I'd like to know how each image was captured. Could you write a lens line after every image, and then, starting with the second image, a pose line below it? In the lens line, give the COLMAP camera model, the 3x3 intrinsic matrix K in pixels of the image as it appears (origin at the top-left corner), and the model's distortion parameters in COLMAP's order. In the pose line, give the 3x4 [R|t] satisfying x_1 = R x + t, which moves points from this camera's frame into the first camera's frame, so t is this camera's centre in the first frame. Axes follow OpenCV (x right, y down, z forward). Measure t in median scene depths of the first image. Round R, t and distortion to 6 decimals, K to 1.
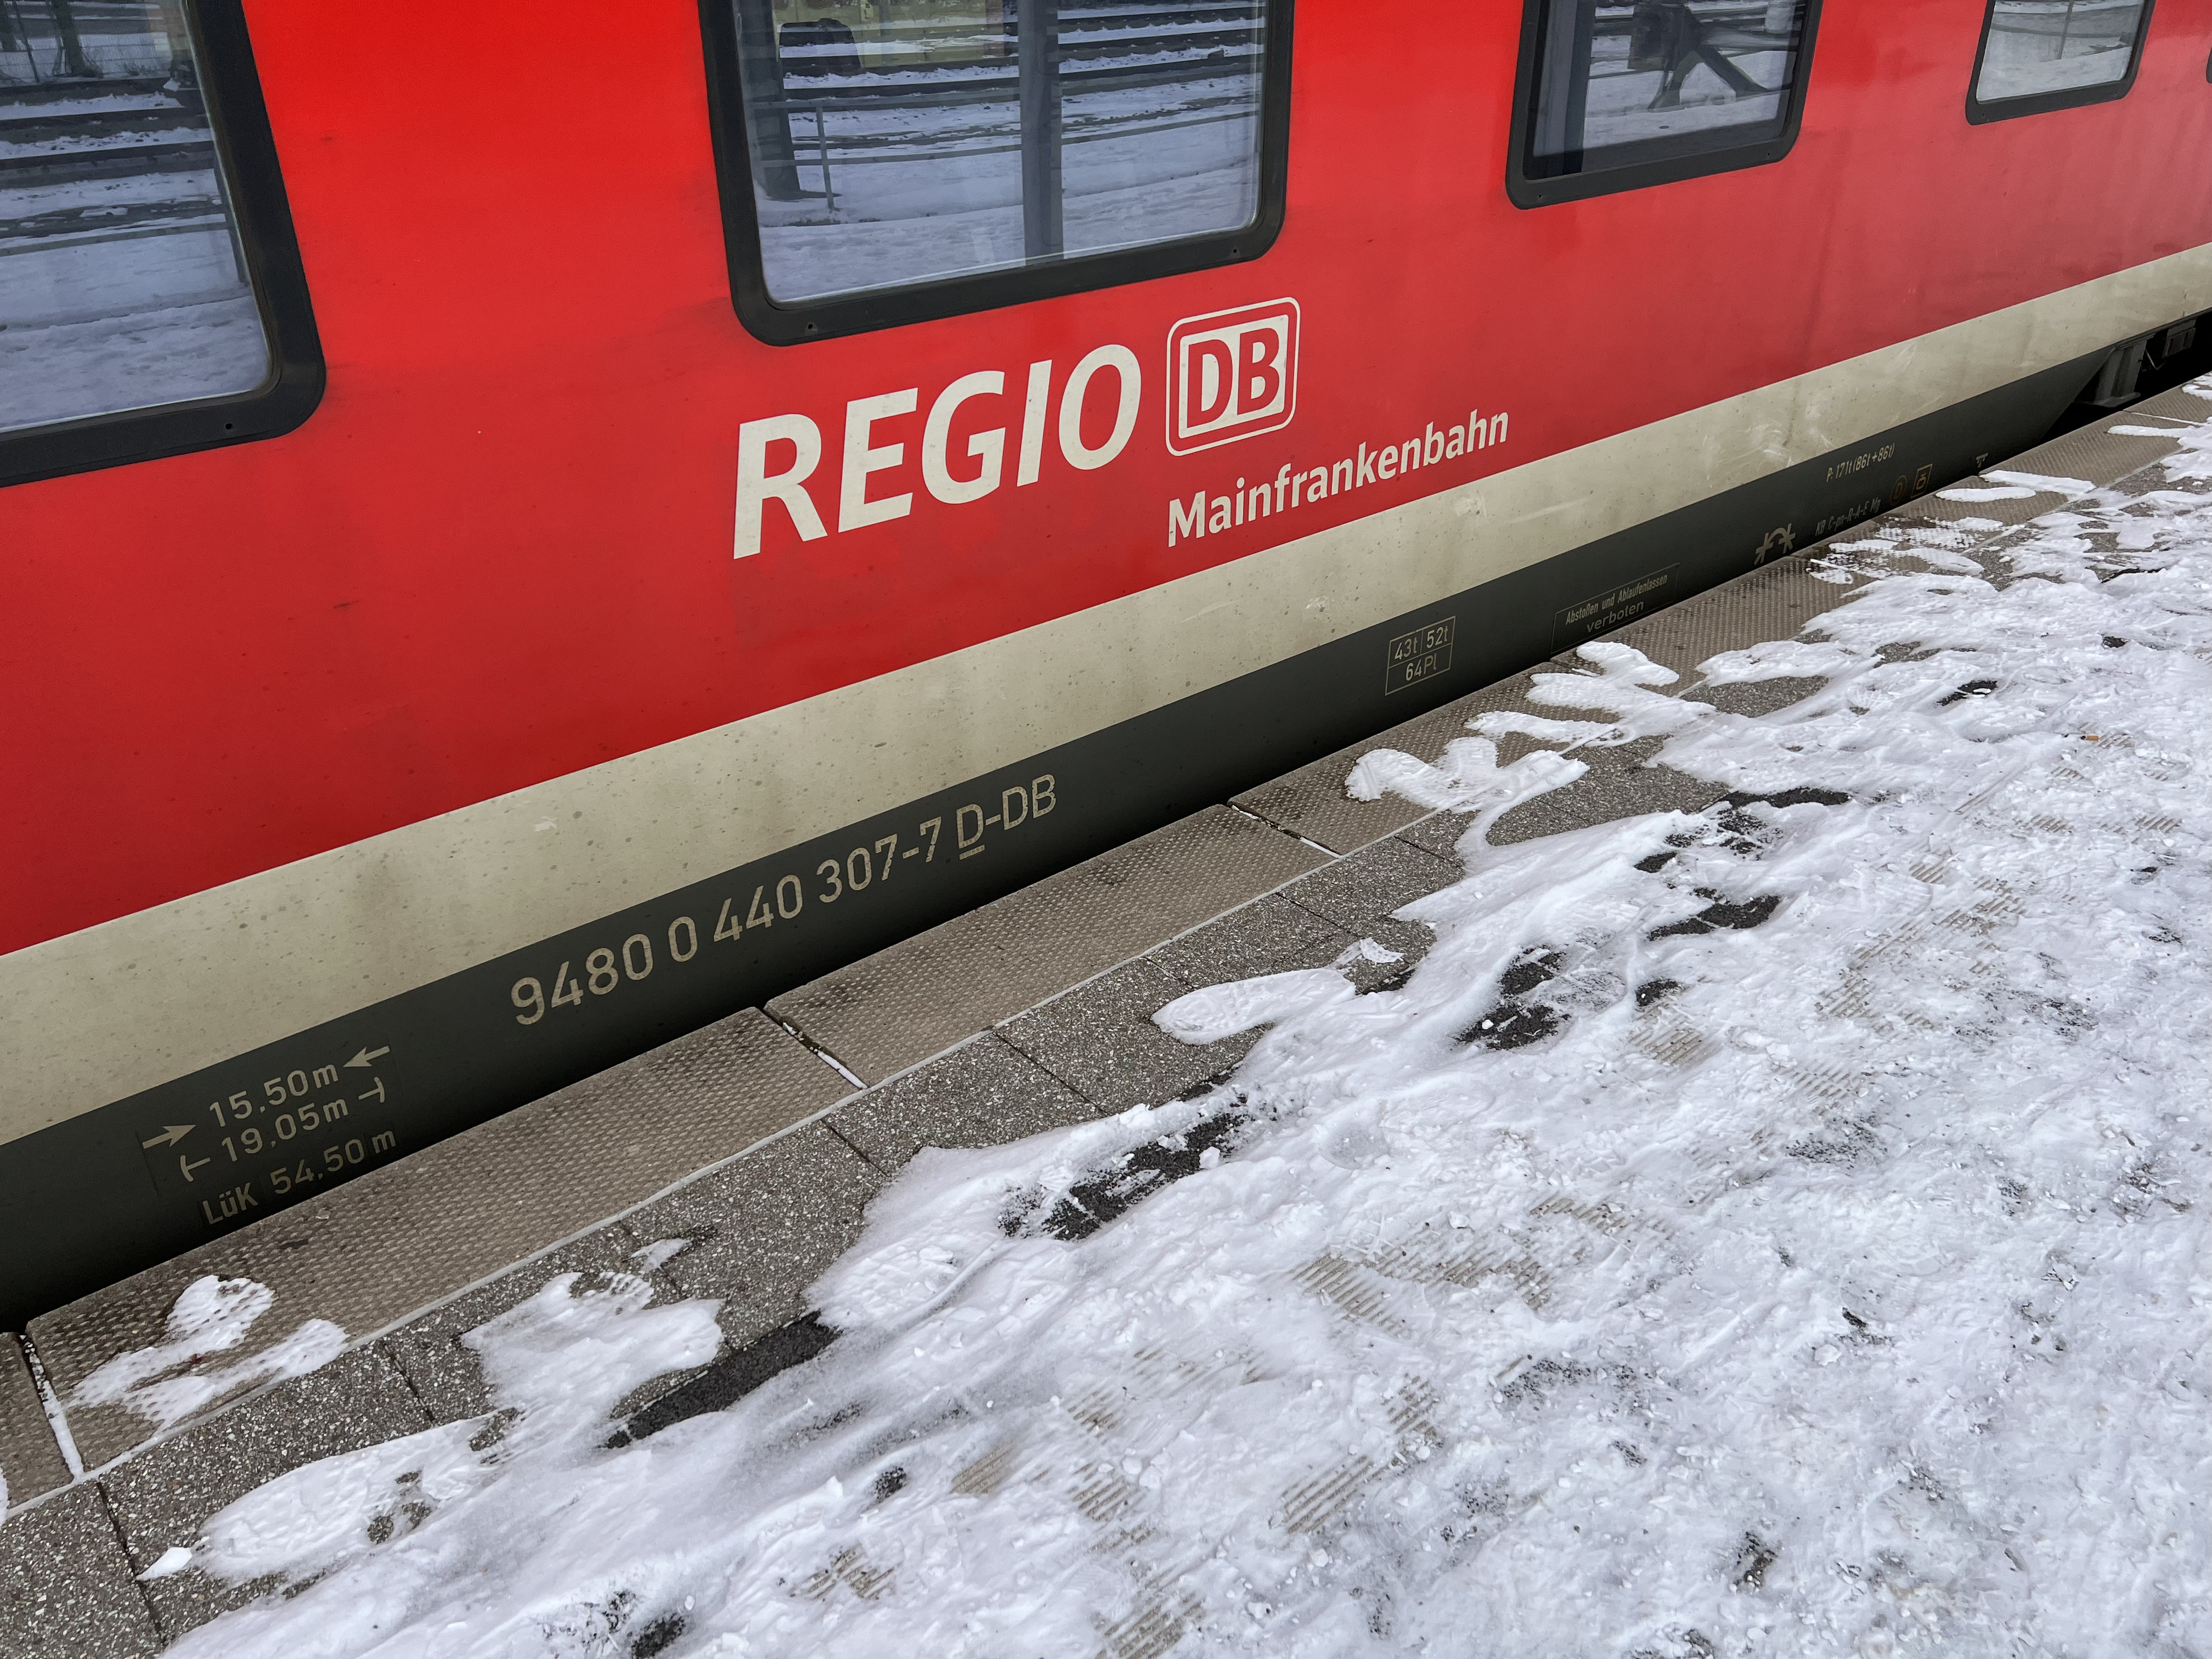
lens RADIAL K [[1698.1, 0, 1103.8], [0, 1698.1, 814.0], [0, 0, 1]] dist [0.054321, -0.061696]
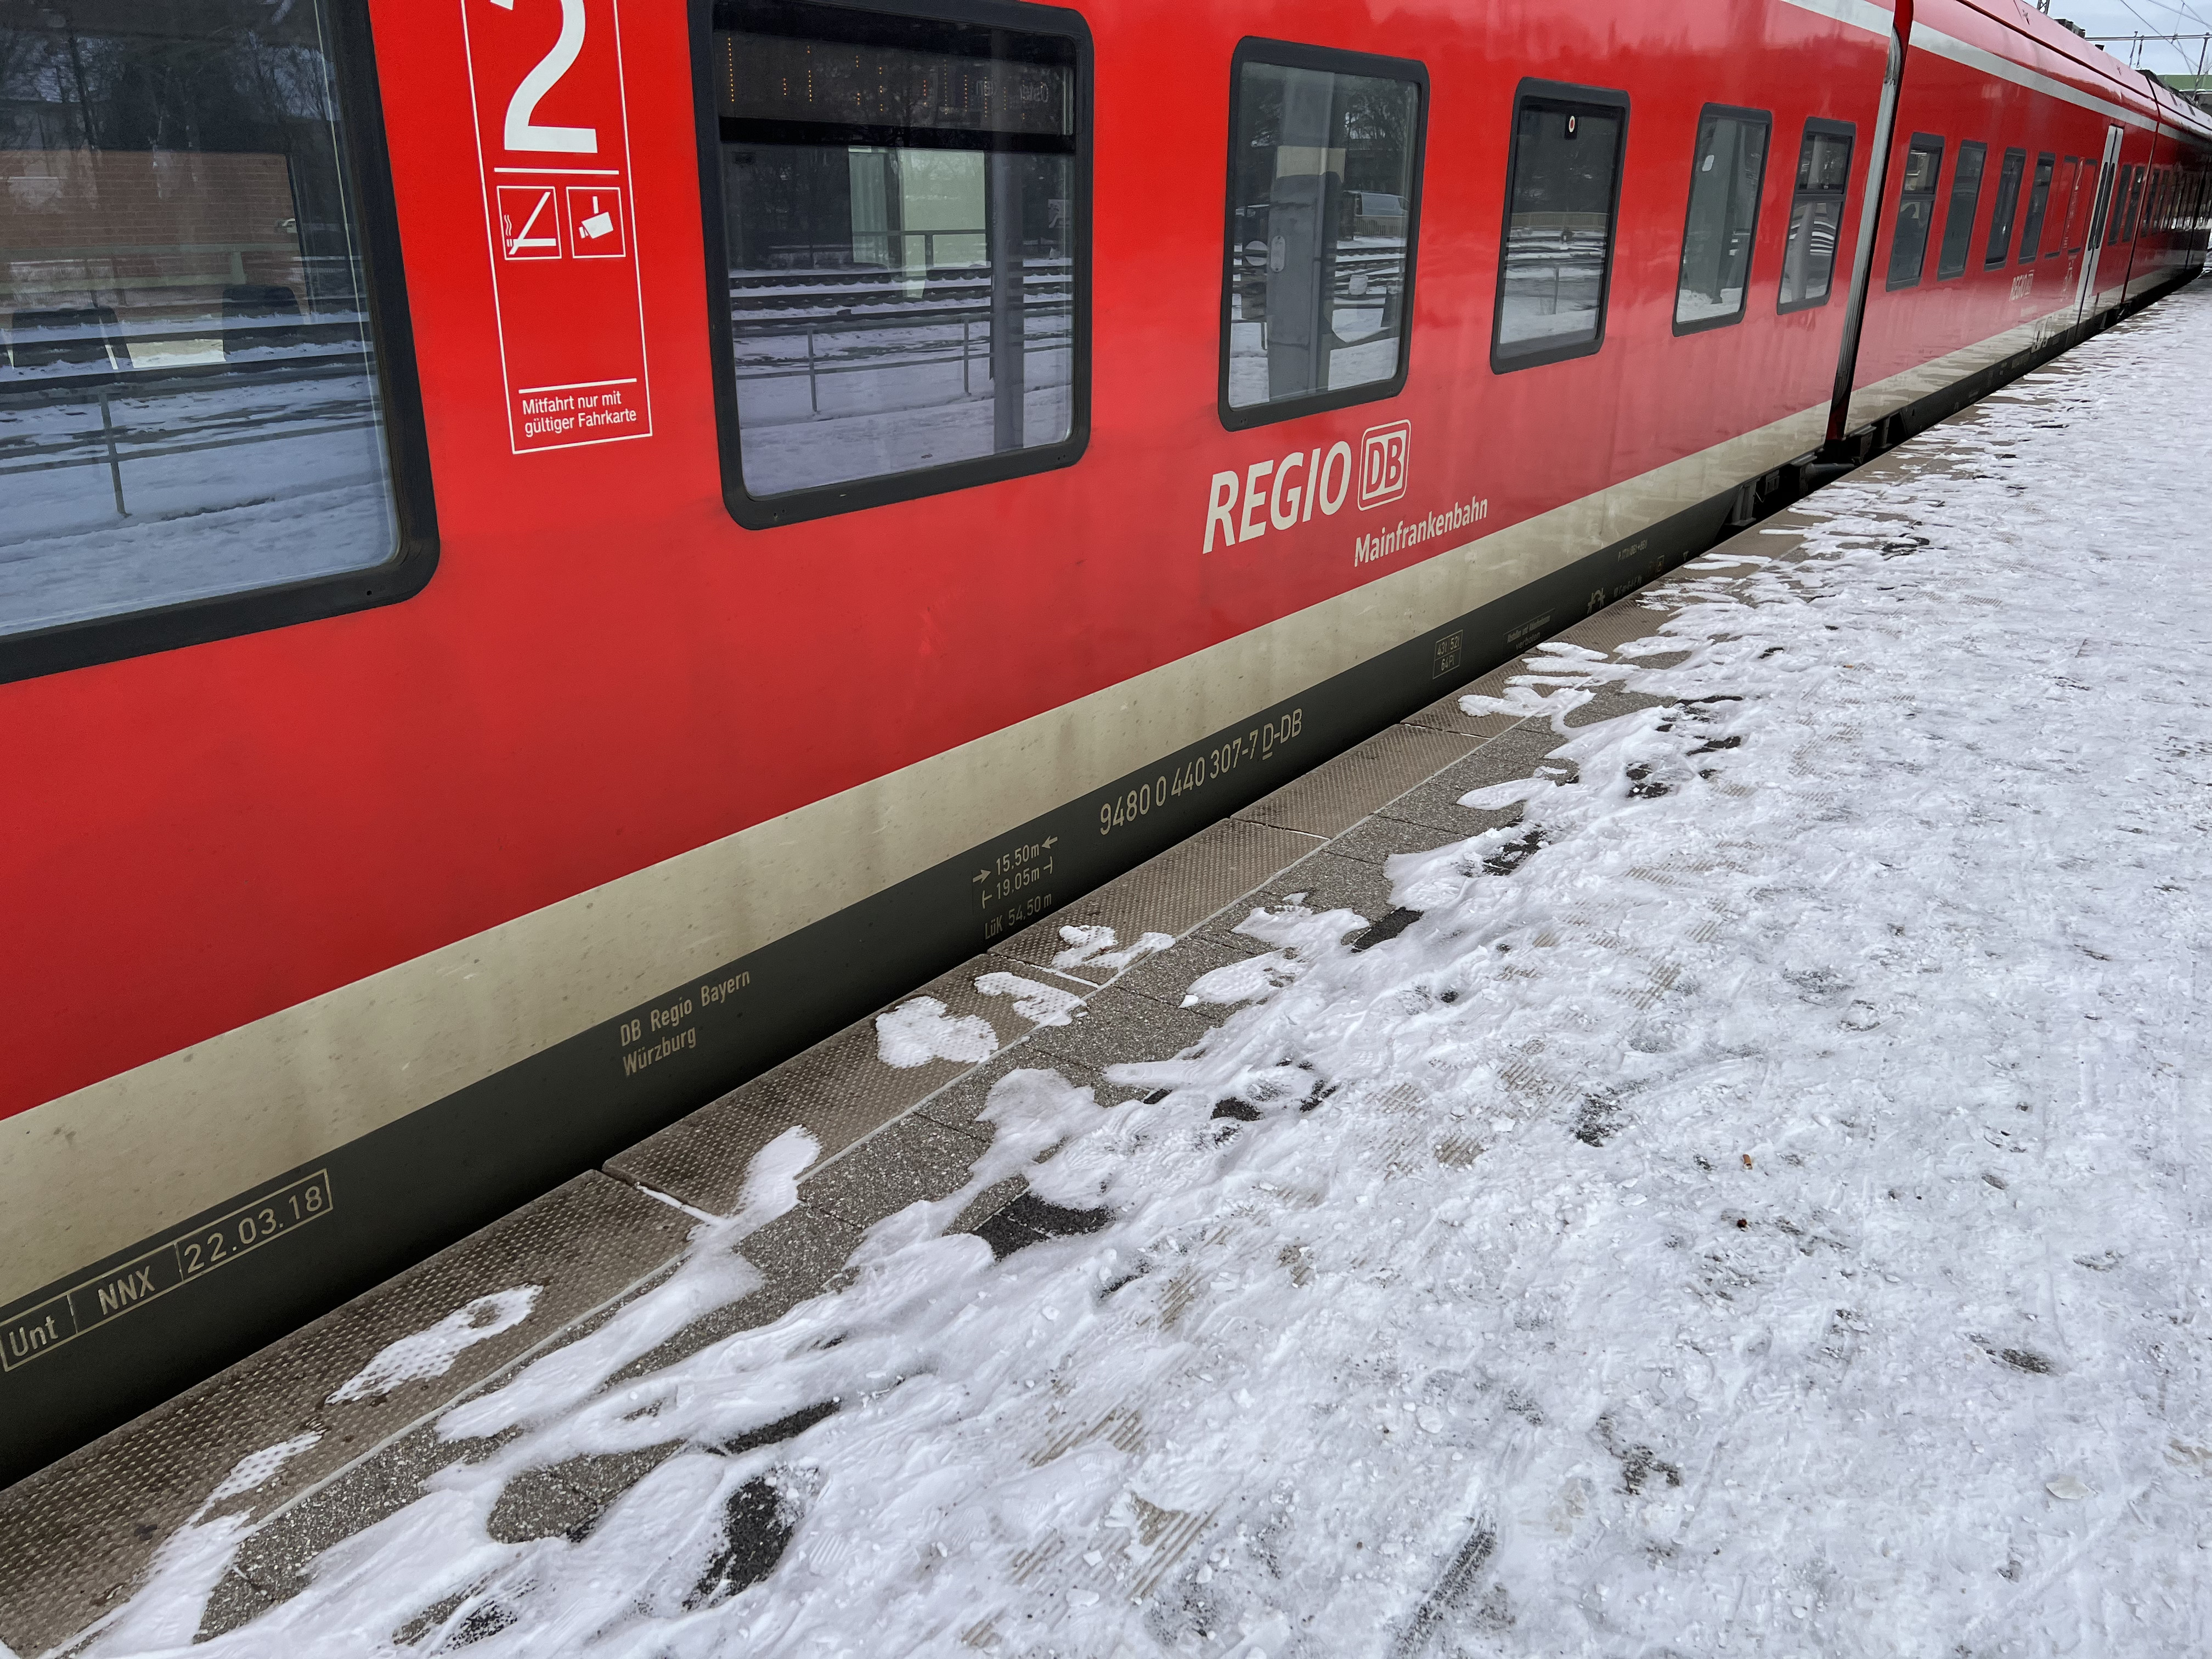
lens RADIAL K [[1698.1, 0, 1103.8], [0, 1698.1, 814.0], [0, 0, 1]] dist [0.054321, -0.061696]
pose [[0.966829, -0.066557, 0.246601, -0.663360], [0.099043, 0.987606, -0.121756, 0.271539], [-0.235441, 0.142141, 0.961438, -0.515425]]
